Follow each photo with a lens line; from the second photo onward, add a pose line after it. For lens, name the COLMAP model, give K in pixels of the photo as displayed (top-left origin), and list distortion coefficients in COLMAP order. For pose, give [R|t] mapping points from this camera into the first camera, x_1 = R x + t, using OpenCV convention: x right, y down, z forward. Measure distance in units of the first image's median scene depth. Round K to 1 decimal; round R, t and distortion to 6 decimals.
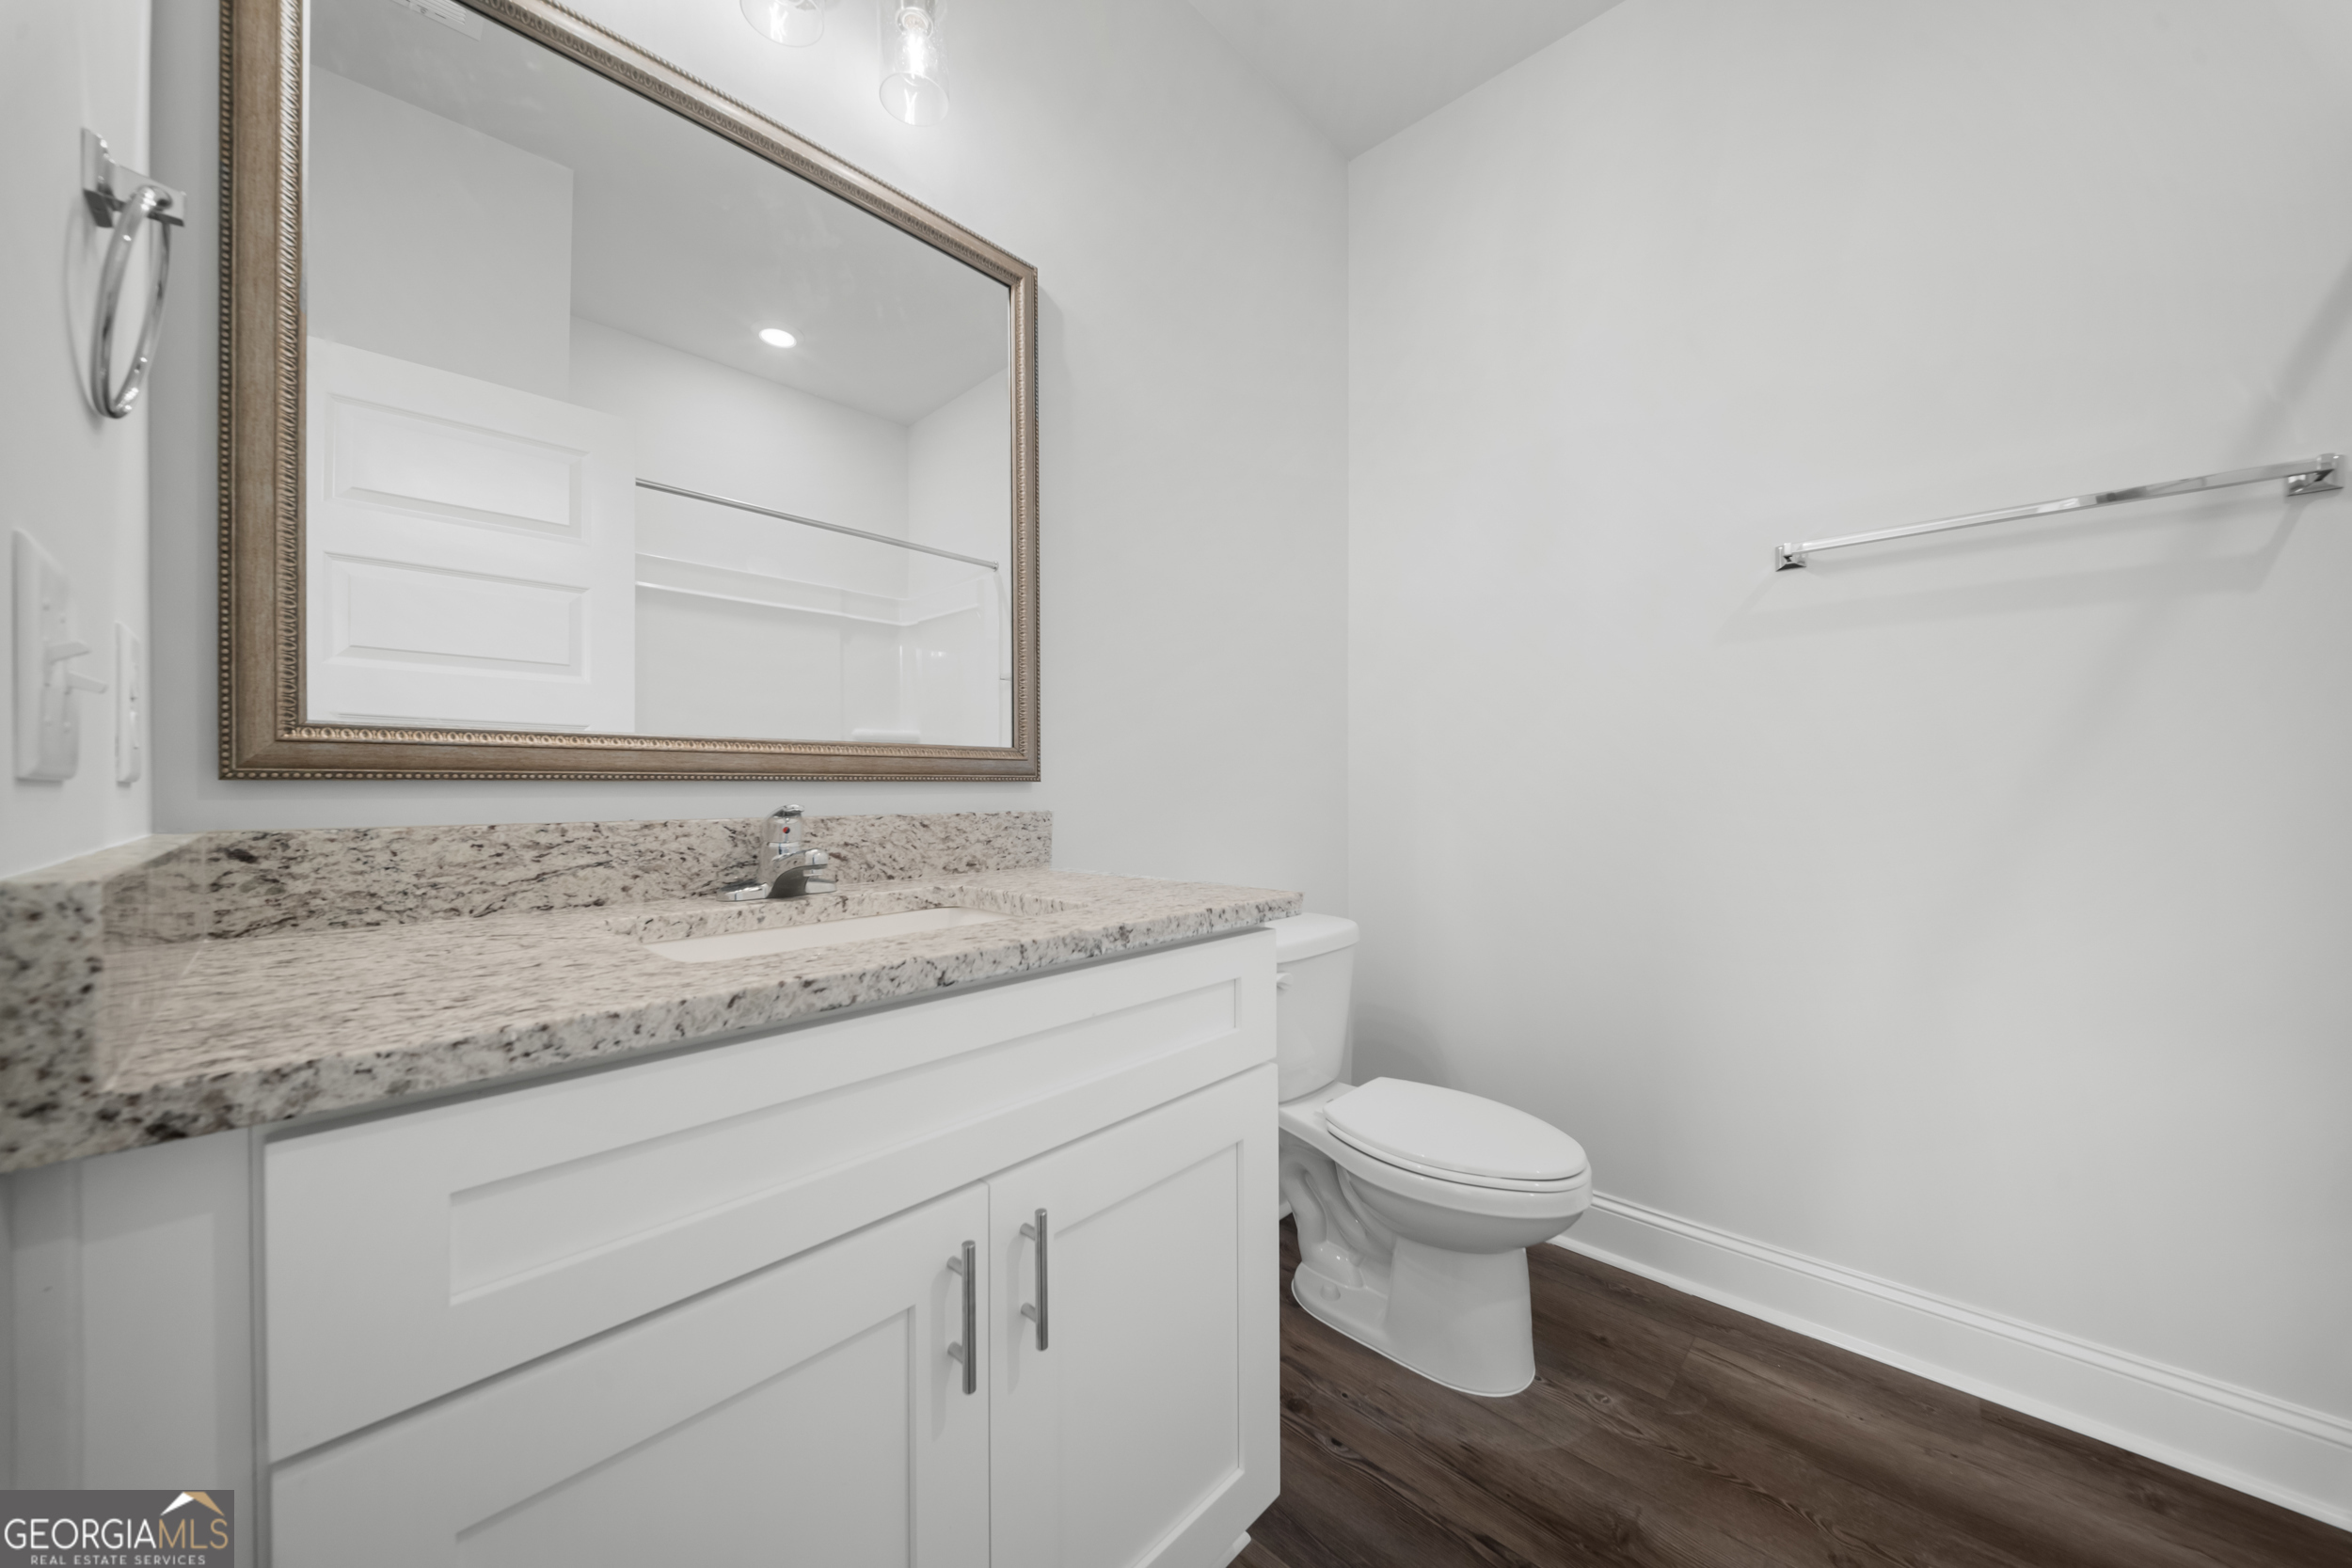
lens RADIAL K [[827.6, 0, 1176.0], [0, 827.6, 784.0], [0, 0, 1]] dist [0.000043, 0.000021]
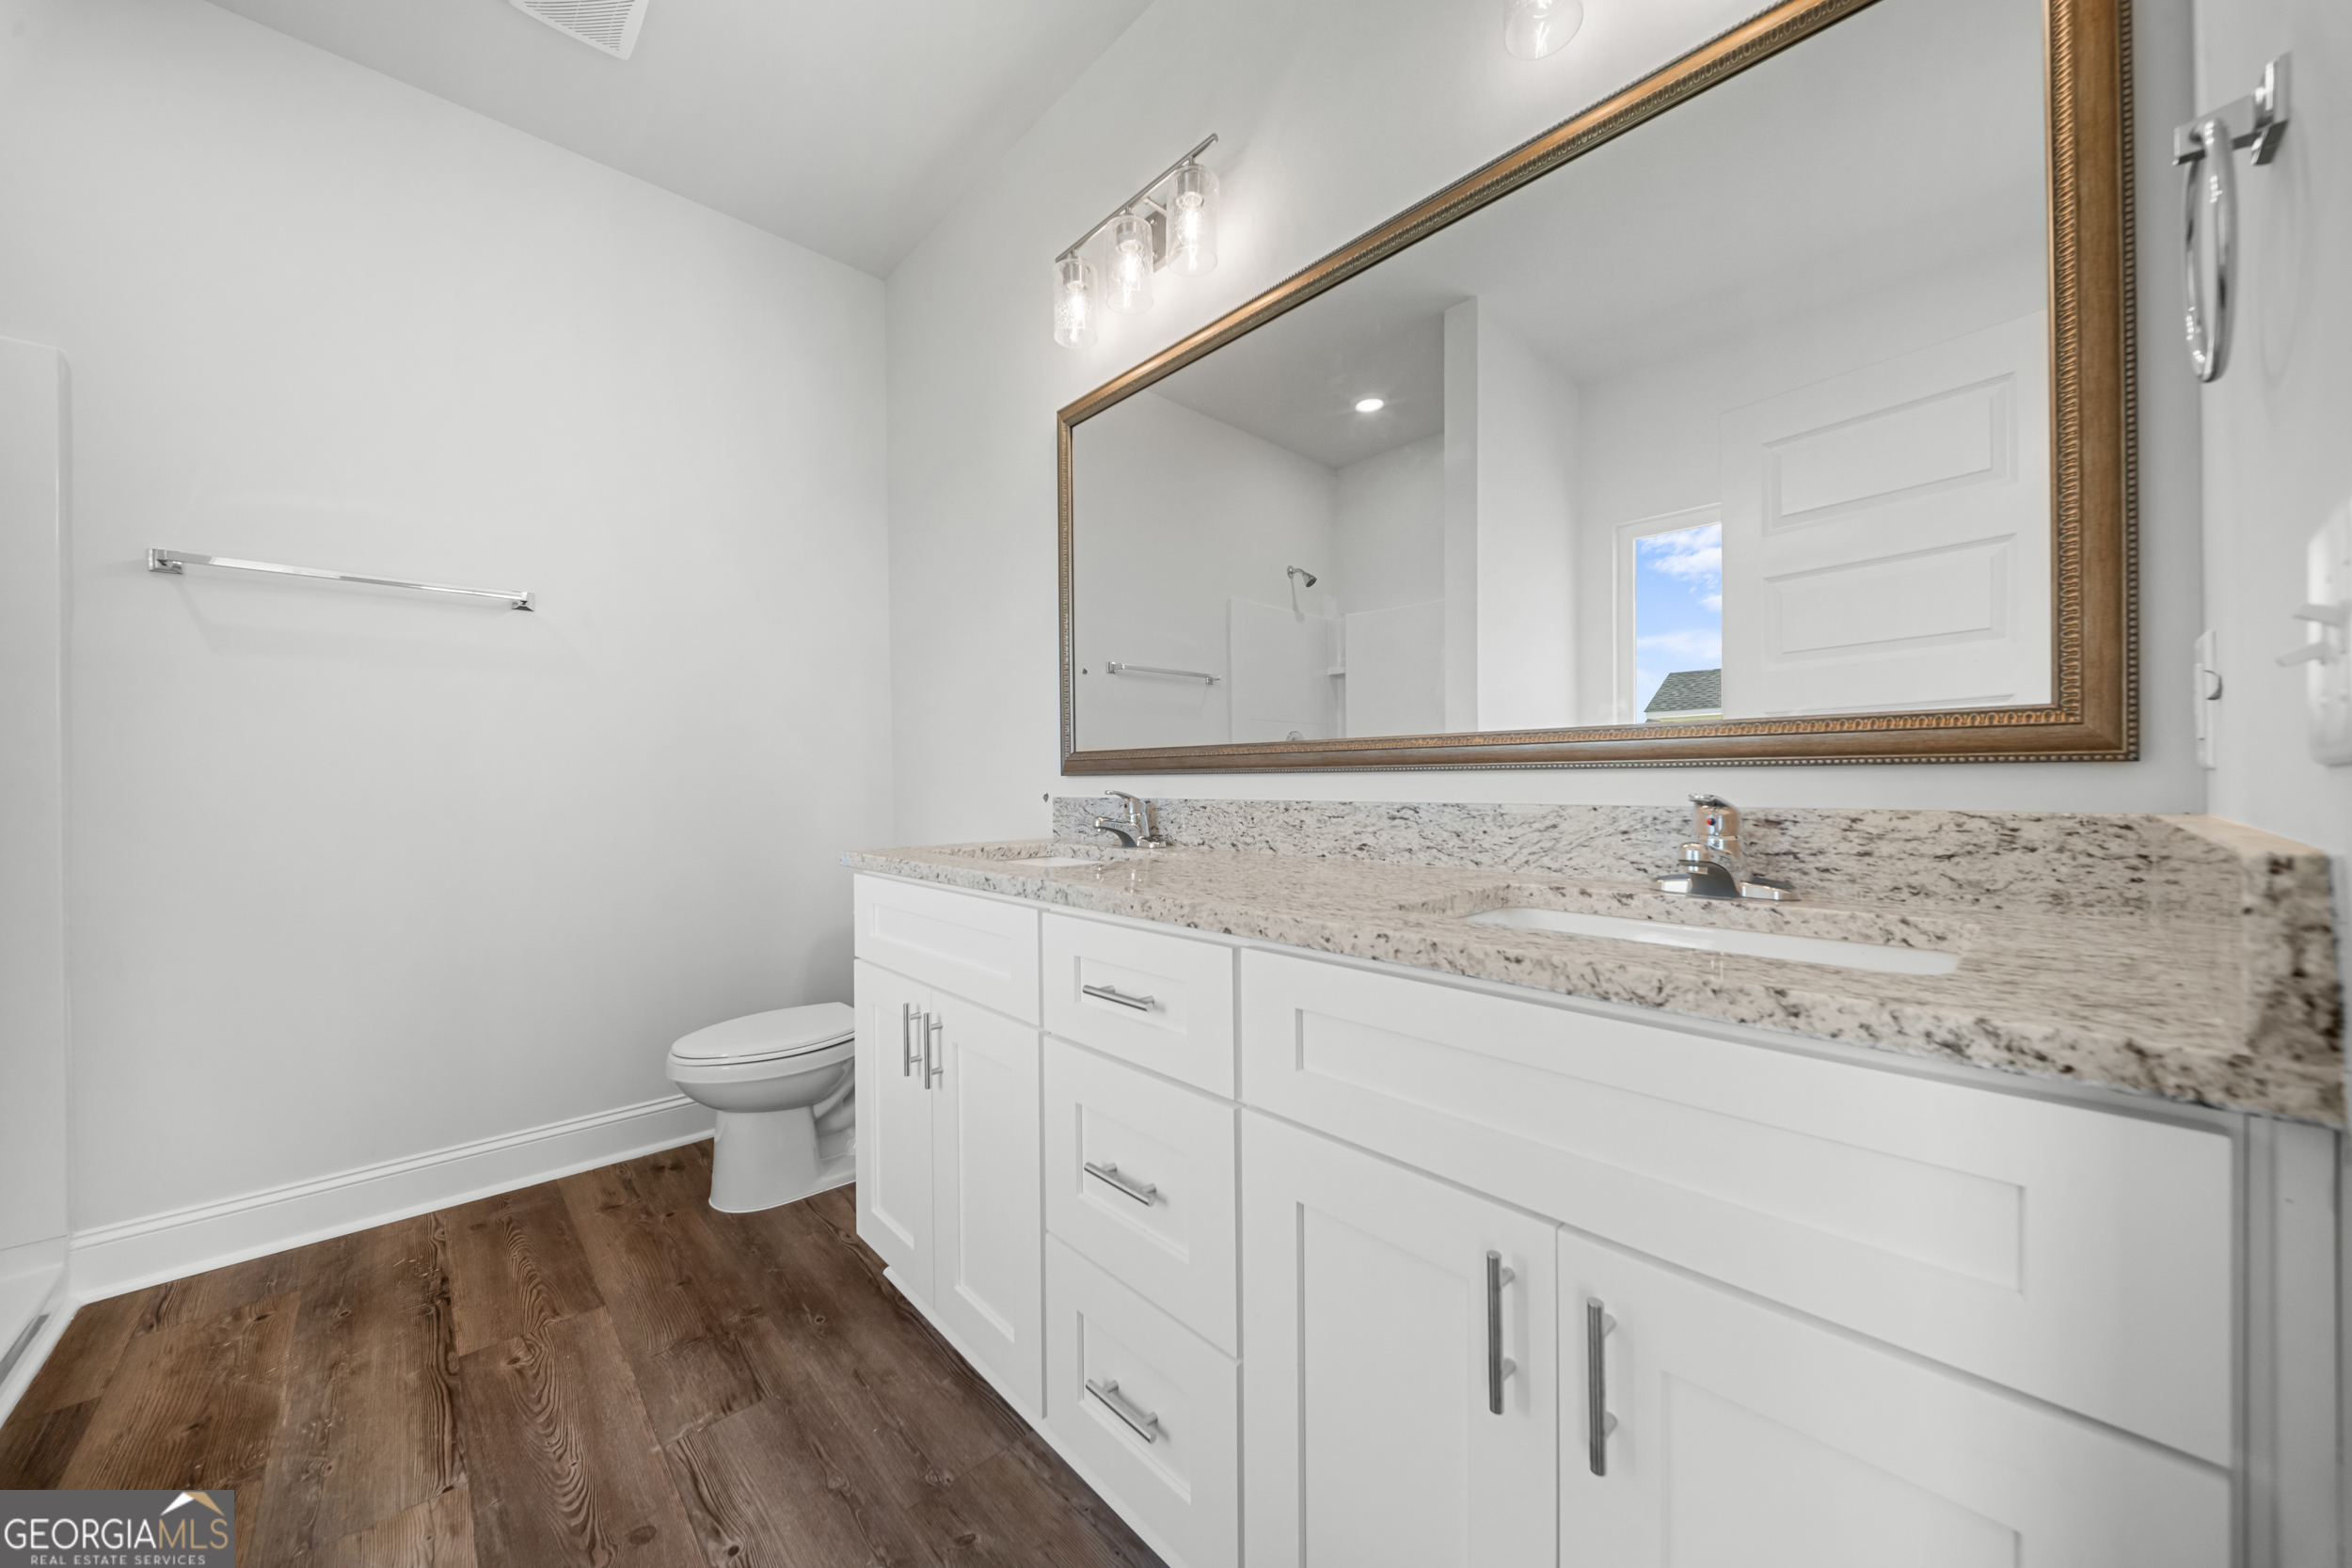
lens RADIAL K [[827.6, 0, 1176.0], [0, 827.6, 784.0], [0, 0, 1]] dist [0.000043, 0.000021]
pose [[-0.053267, 0.018472, -0.998409, 0.462989], [0.014498, 0.999738, 0.017723, -0.007606], [0.998475, -0.013531, -0.053521, 0.456115]]
